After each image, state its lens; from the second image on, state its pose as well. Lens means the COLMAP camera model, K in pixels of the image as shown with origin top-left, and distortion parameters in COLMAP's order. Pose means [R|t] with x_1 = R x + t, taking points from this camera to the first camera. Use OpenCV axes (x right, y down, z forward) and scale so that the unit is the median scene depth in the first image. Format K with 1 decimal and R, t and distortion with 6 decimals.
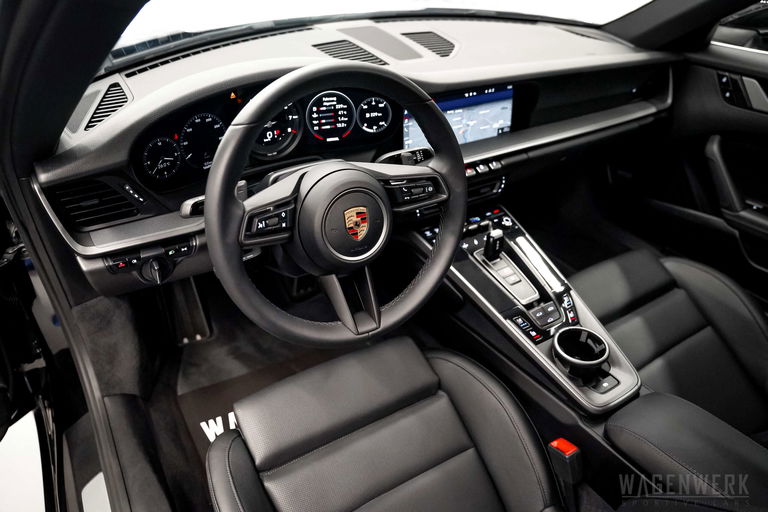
lens RADIAL K [[555.6, 0, 384.0], [0, 555.6, 256.0], [0, 0, 1]] dist [-0.181008, 0.215646]
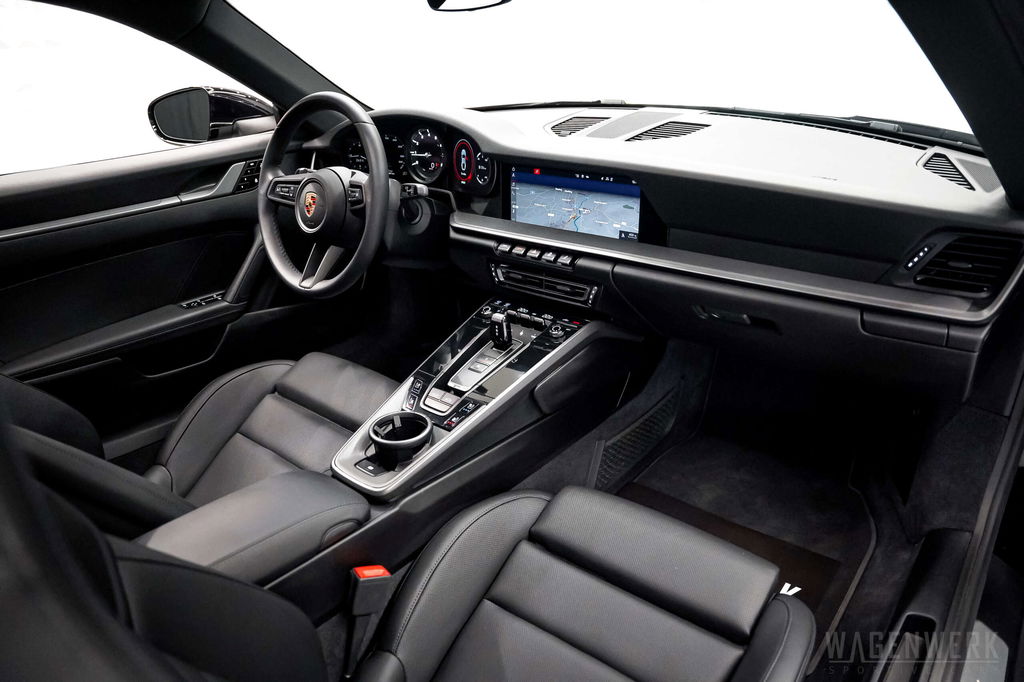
lens RADIAL K [[709.9, 0, 512.0], [0, 709.9, 341.0], [0, 0, 1]] dist [-0.171894, 0.130800]
pose [[0.312073, 0.361439, -0.878619, 1.287155], [-0.481944, 0.857208, 0.181452, -0.235256], [0.818743, 0.366819, 0.441705, 0.543810]]
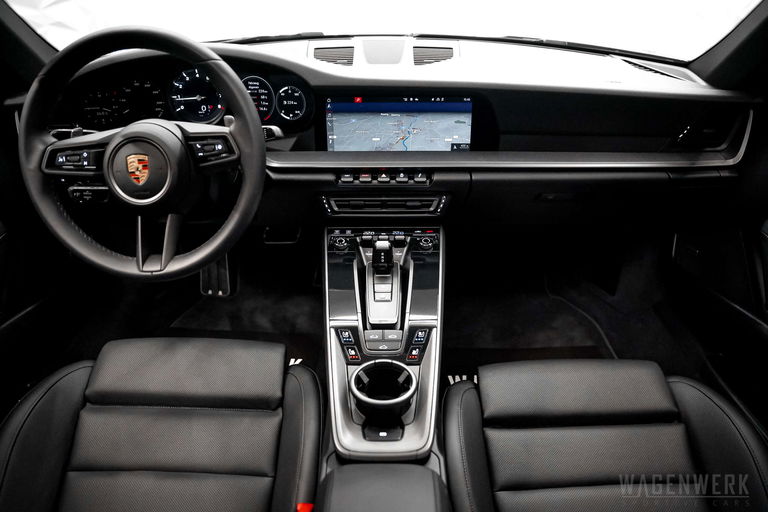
lens RADIAL K [[532.4, 0, 384.0], [0, 532.4, 256.0], [0, 0, 1]] dist [-0.171894, 0.130800]
pose [[0.848592, 0.238798, -0.472088, 0.656431], [-0.278877, 0.960200, -0.015587, -0.008283], [0.449576, 0.144882, 0.881414, 0.229450]]
